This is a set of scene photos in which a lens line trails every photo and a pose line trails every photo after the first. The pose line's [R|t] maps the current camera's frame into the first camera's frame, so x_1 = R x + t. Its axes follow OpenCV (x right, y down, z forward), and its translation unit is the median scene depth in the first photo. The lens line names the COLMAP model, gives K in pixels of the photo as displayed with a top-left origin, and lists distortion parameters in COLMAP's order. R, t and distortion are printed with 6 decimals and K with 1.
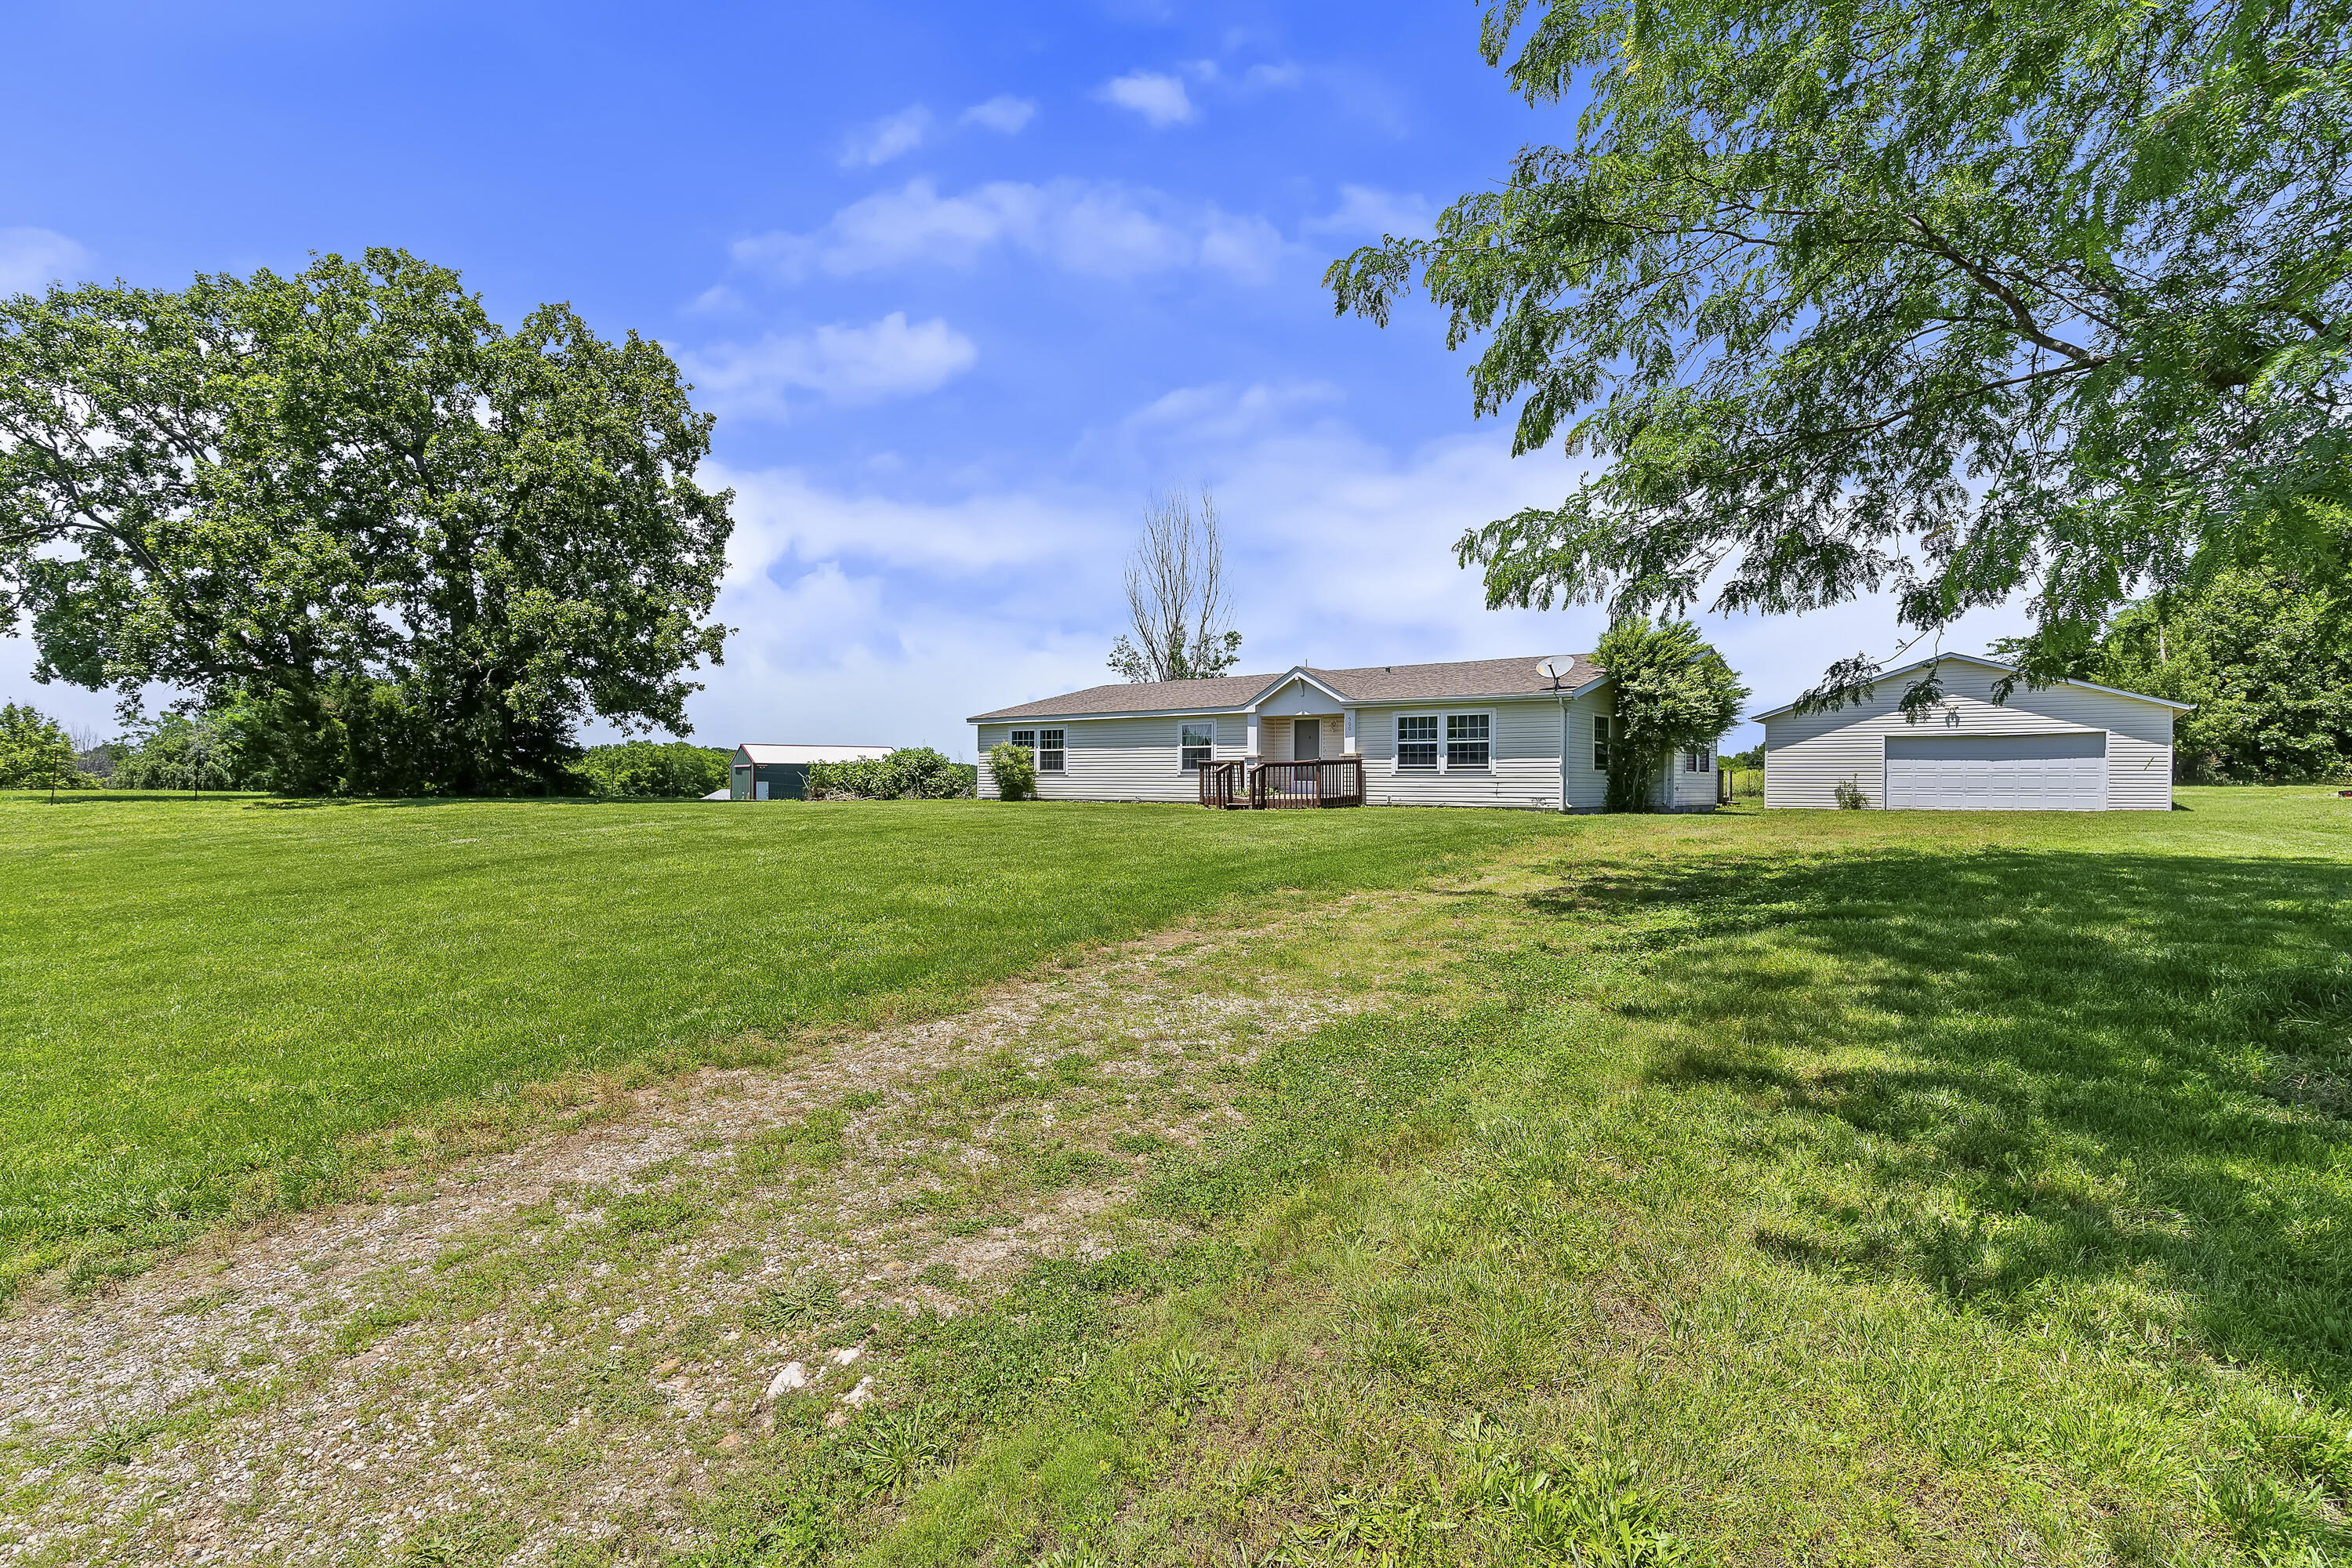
lens RADIAL K [[1099.5, 0, 1176.0], [0, 1099.5, 784.0], [0, 0, 1]] dist [-0.000416, -0.000155]
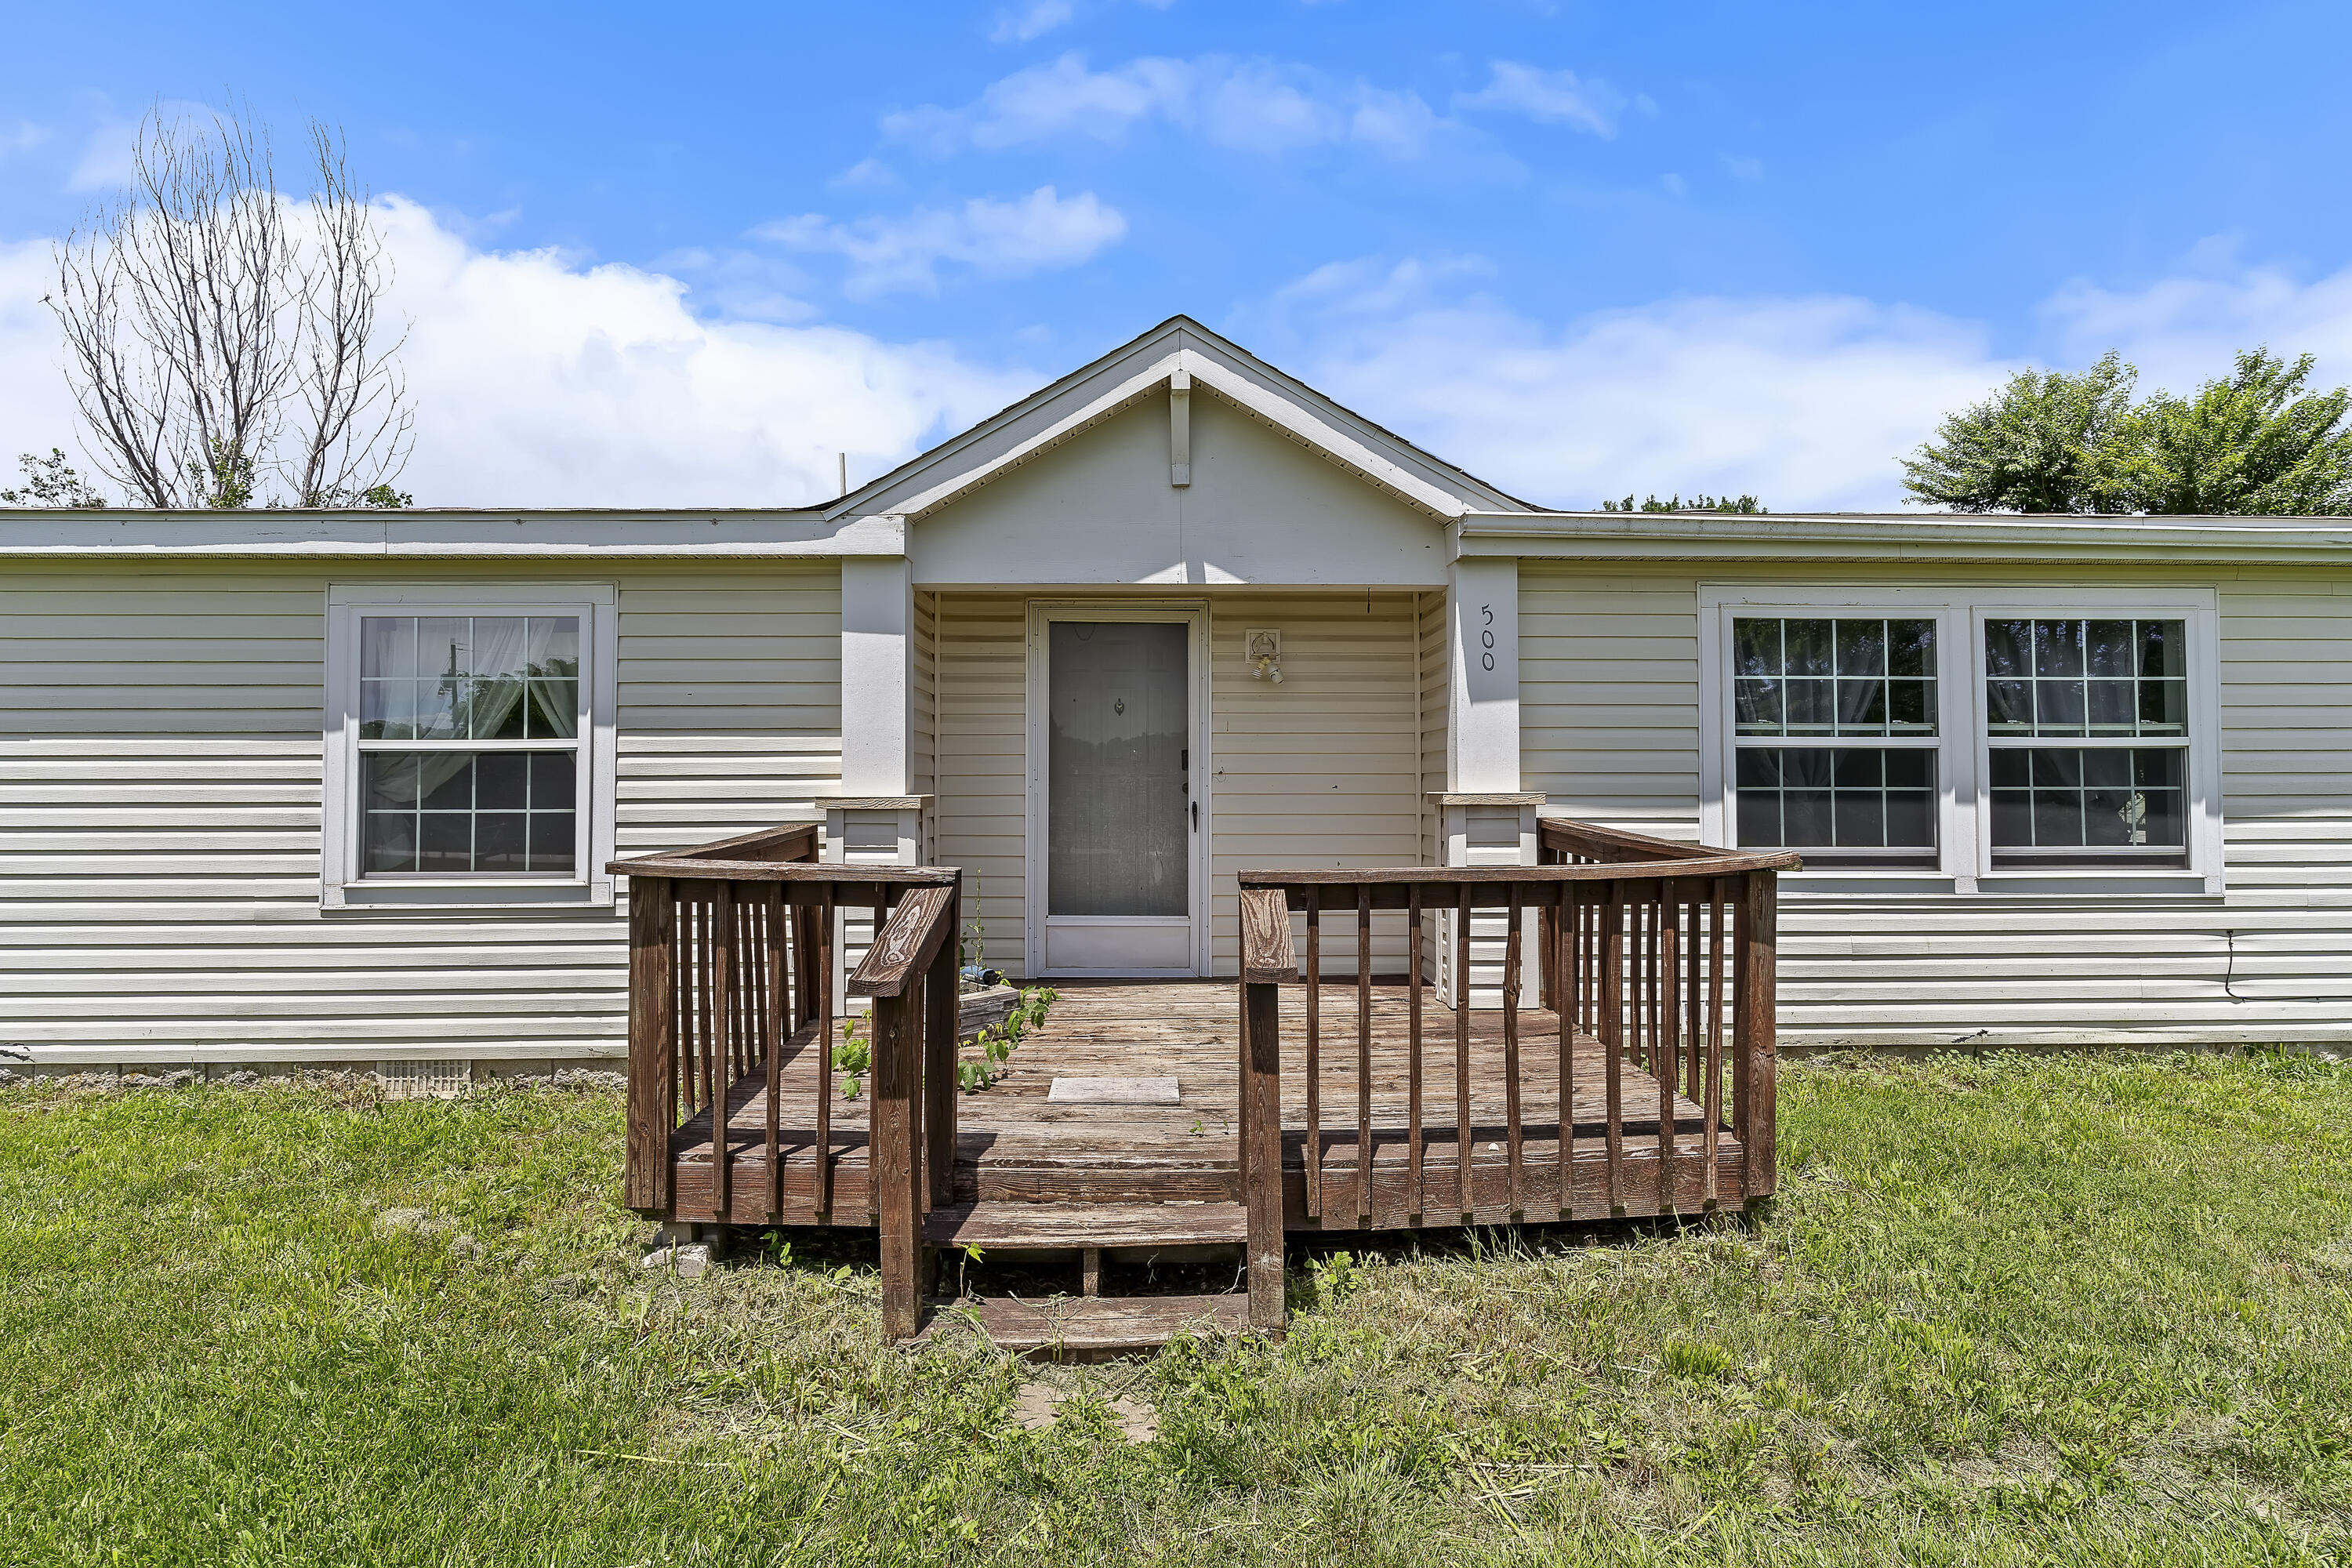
lens RADIAL K [[1099.5, 0, 1176.0], [0, 1099.5, 784.0], [0, 0, 1]] dist [-0.000416, -0.000155]
pose [[0.753374, -0.006106, 0.657563, -0.011744], [0.006804, 0.999976, 0.001490, -0.030270], [-0.657557, 0.003351, 0.753398, 0.915671]]
